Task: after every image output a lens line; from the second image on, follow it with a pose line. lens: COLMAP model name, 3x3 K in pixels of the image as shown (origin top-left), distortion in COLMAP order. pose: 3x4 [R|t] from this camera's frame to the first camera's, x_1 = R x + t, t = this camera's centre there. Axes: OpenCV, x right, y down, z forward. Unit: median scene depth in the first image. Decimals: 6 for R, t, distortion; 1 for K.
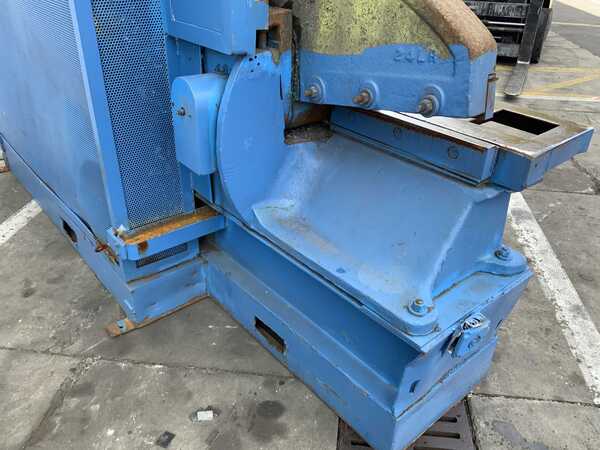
lens RADIAL K [[495.0, 0, 300.0], [0, 495.0, 225.0], [0, 0, 1]] dist [0.084637, -0.148435]
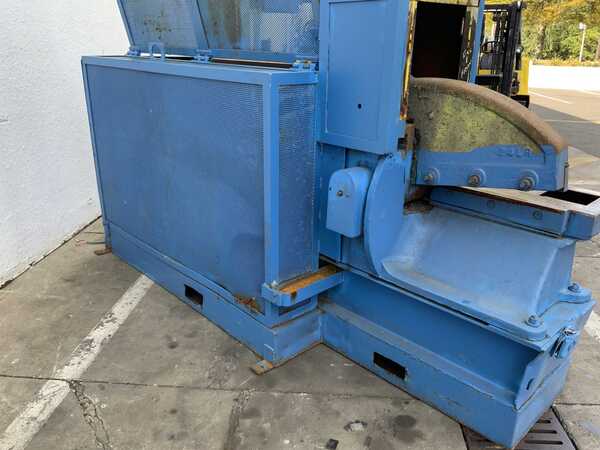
lens RADIAL K [[495.0, 0, 300.0], [0, 495.0, 225.0], [0, 0, 1]] dist [0.084637, -0.148435]
pose [[0.998657, -0.026889, 0.044293, -0.380648], [0.034302, 0.983761, -0.176175, 0.097652], [-0.038836, 0.177457, 0.983362, -0.337588]]
